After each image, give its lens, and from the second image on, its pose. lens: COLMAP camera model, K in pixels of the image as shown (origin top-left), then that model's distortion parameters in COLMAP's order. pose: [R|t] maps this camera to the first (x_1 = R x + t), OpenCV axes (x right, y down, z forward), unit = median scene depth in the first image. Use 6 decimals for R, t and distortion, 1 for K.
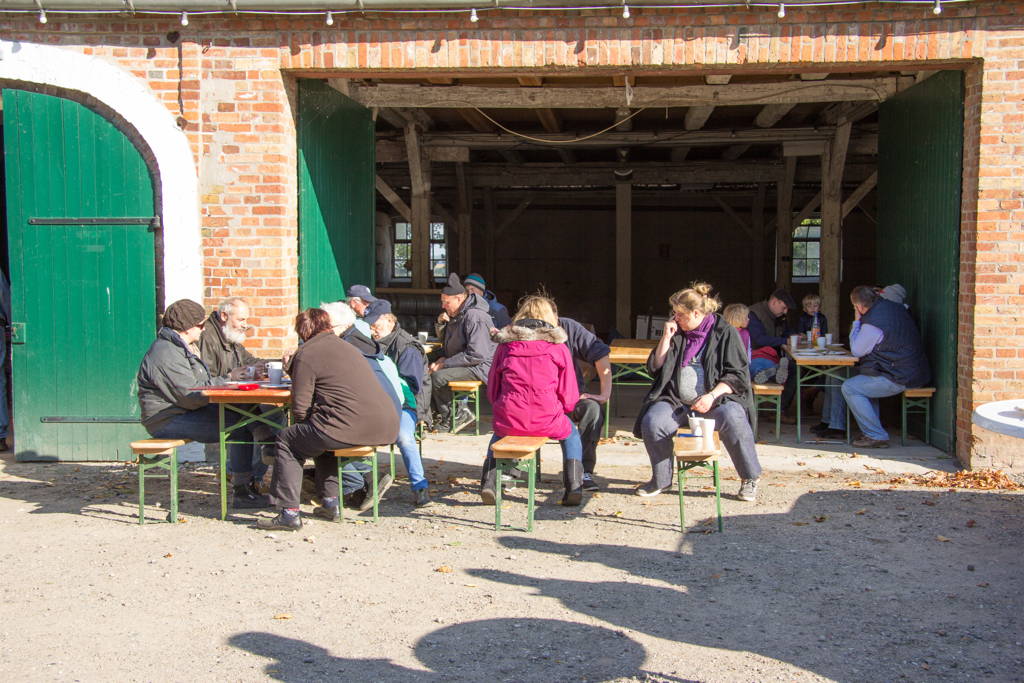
lens RADIAL K [[1319.2, 0, 514.2], [0, 1319.2, 354.1], [0, 0, 1]] dist [0.004594, 0.385038]
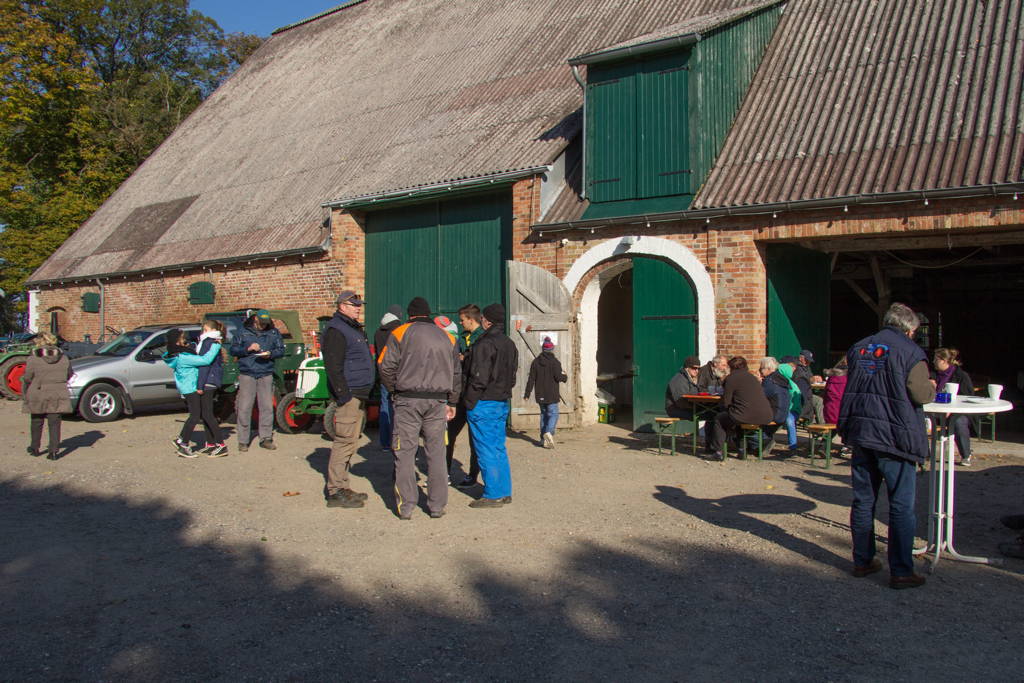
lens RADIAL K [[859.6, 0, 512.0], [0, 859.6, 341.5], [0, 0, 1]] dist [-0.172502, 0.010371]
pose [[0.825465, 0.002169, -0.564448, 0.240933], [-0.039354, 0.997780, -0.053718, 0.019433], [0.563079, 0.066556, 0.823719, -0.243618]]
